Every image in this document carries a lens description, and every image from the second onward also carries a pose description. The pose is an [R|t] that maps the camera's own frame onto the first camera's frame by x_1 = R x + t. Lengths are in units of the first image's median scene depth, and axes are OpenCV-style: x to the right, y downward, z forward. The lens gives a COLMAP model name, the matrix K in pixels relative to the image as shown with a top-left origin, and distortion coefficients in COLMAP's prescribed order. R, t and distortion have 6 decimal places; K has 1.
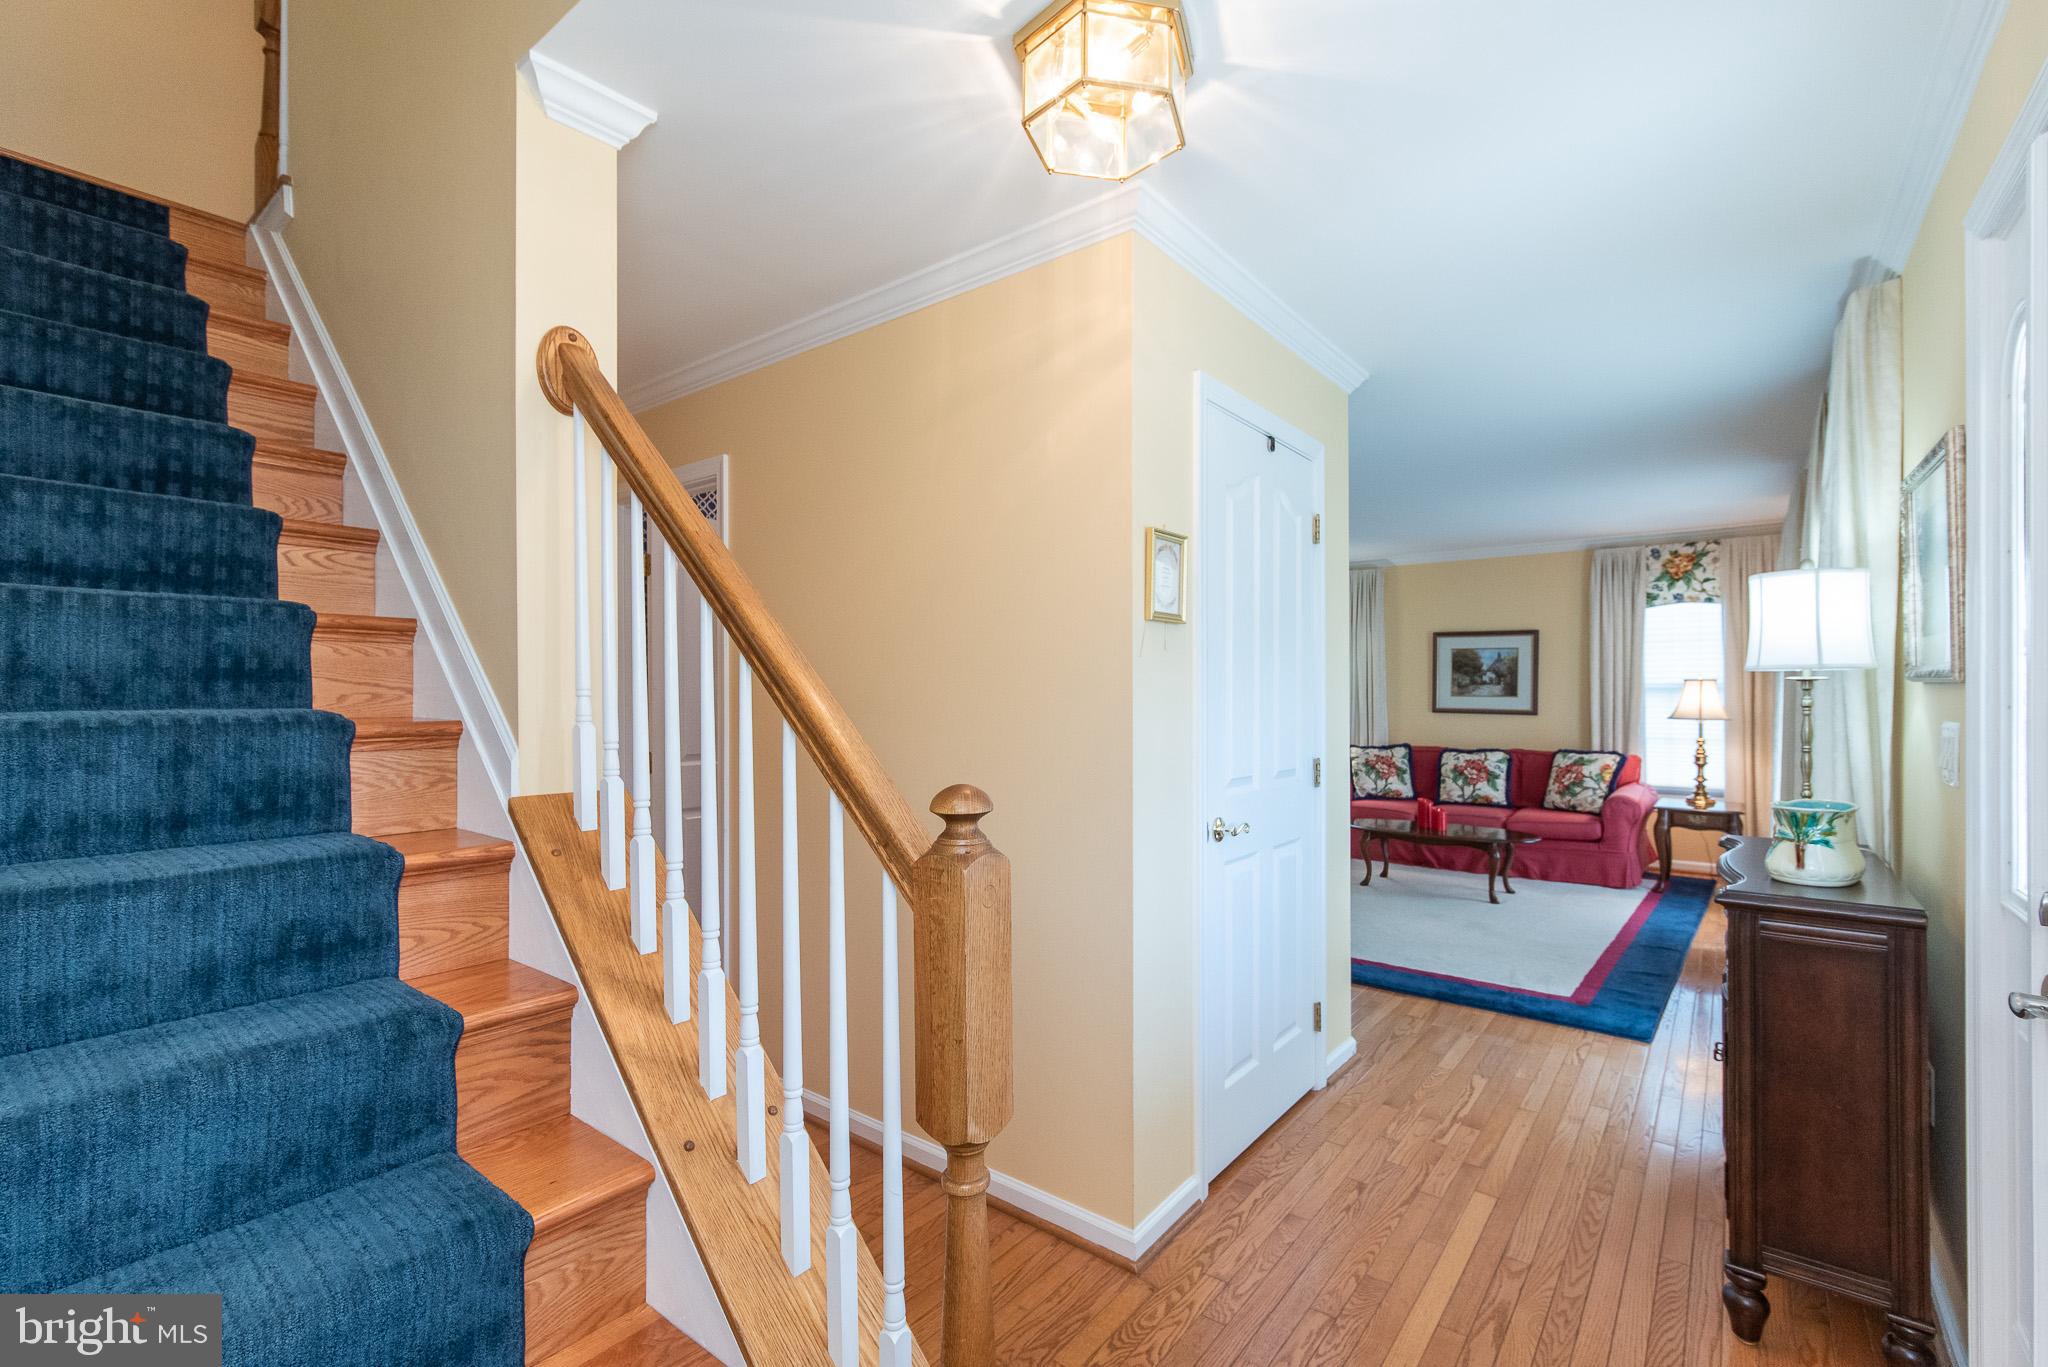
lens RADIAL K [[879.6, 0, 1022.8], [0, 879.6, 690.3], [0, 0, 1]] dist [-0.004547, -0.000102]
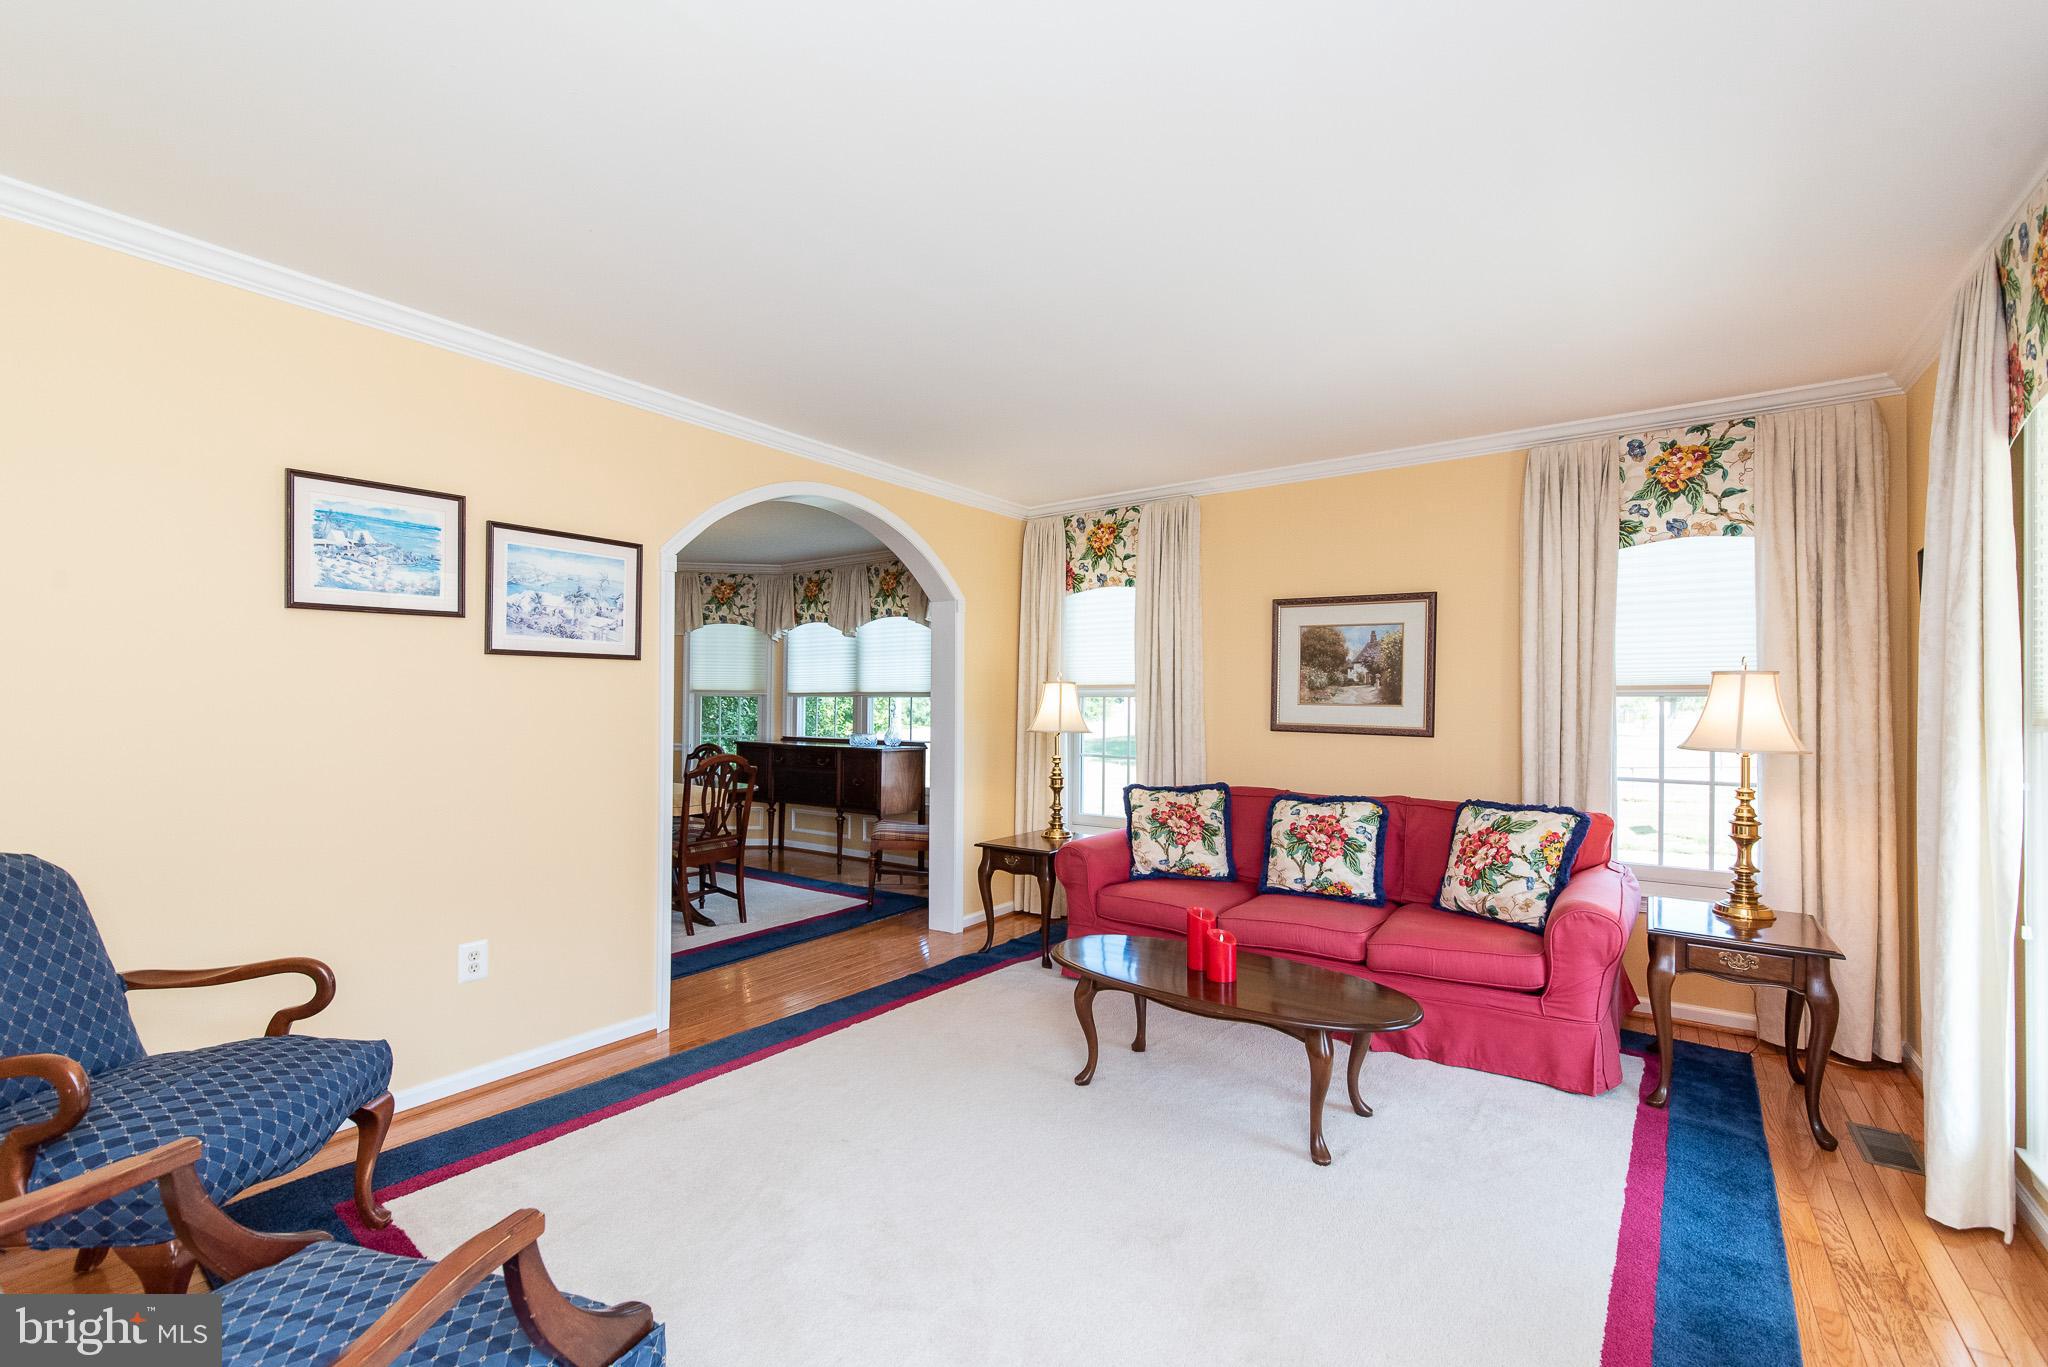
lens RADIAL K [[852.1, 0, 1045.5], [0, 852.1, 701.7], [0, 0, 1]] dist [-0.002280, -0.000246]
pose [[0.996991, 0.008957, 0.076999, 0.297274], [-0.008834, 0.999959, -0.001941, 0.008386], [-0.077013, 0.001255, 0.997029, 0.474877]]
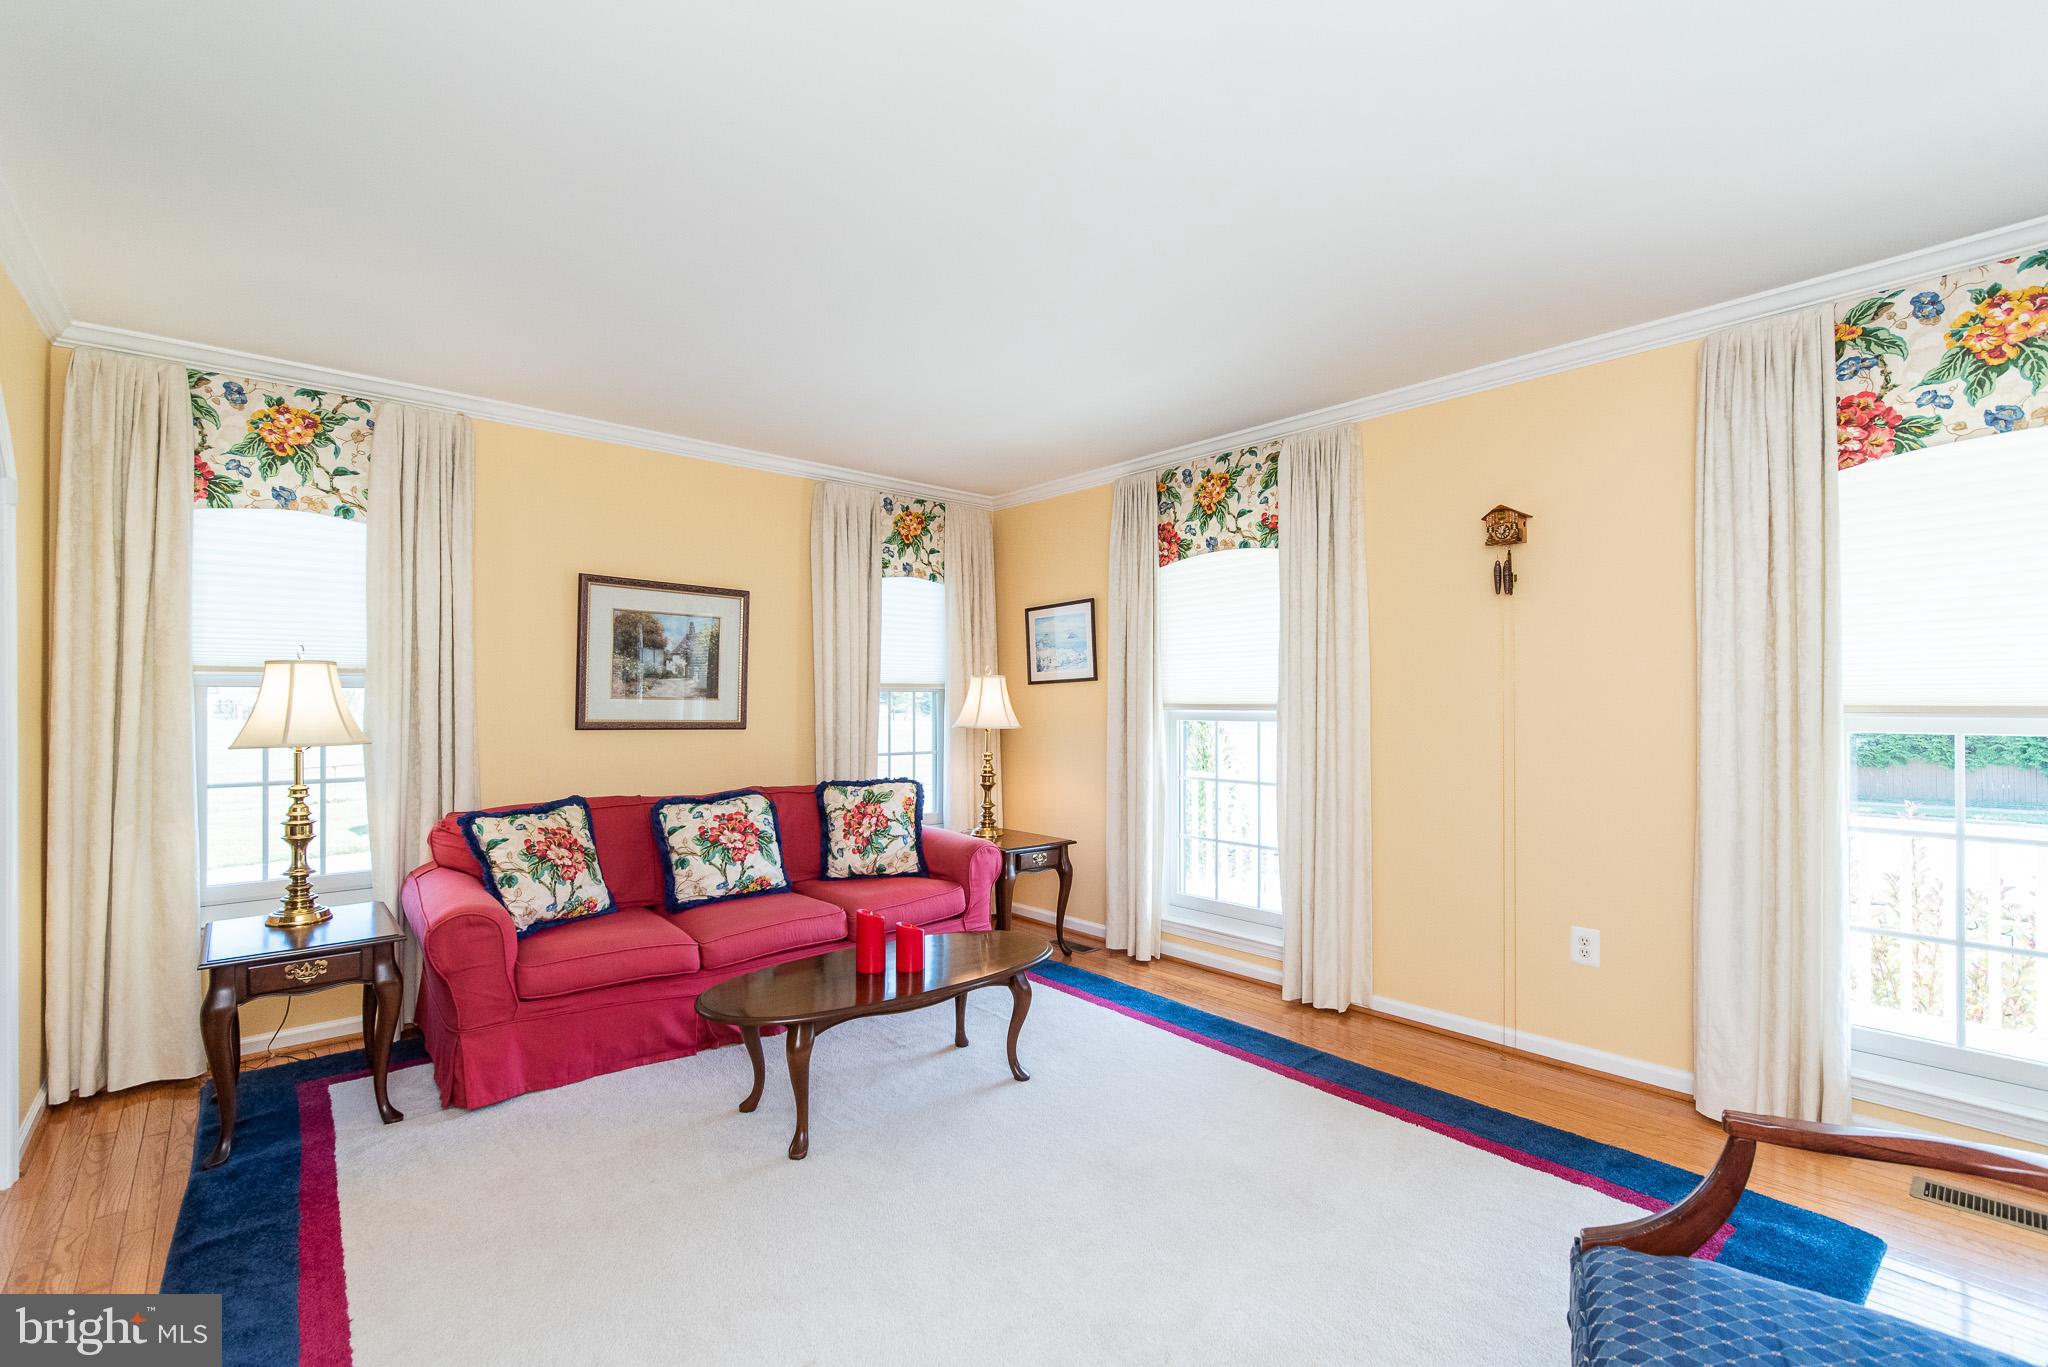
lens RADIAL K [[925.3, 0, 1024.0], [0, 925.3, 683.5], [0, 0, 1]] dist [0.015862, 0.000210]
pose [[0.156556, 0.020127, 0.987464, -0.027124], [-0.002149, 0.999797, -0.020038, 0.009303], [-0.987667, 0.001015, 0.156567, 0.740571]]
